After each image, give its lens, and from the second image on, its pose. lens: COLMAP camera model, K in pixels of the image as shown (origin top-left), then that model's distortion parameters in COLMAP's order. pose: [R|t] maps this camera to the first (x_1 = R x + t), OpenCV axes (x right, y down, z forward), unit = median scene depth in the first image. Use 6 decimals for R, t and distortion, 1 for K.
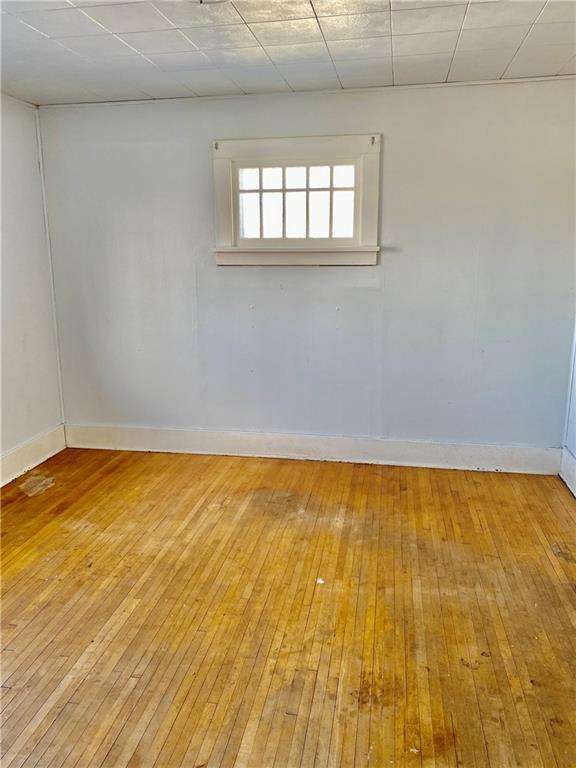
lens RADIAL K [[598.3, 0, 290.4], [0, 598.3, 378.9], [0, 0, 1]] dist [0.021787, -0.027705]
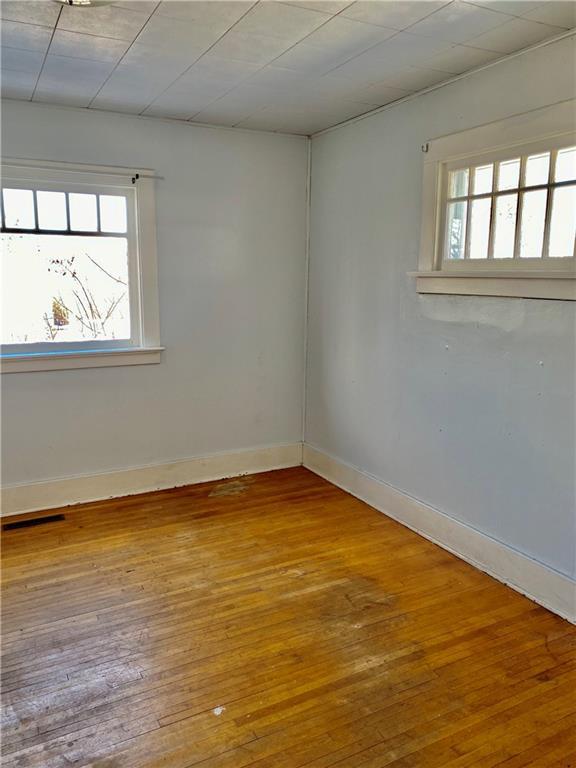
lens RADIAL K [[598.3, 0, 252.5], [0, 598.3, 365.1], [0, 0, 1]] dist [0.021787, -0.027705]
pose [[0.604585, 0.135045, -0.785010, 0.445027], [-0.180750, 0.983074, 0.029911, -0.086479], [0.775762, 0.123807, 0.618761, 0.377604]]
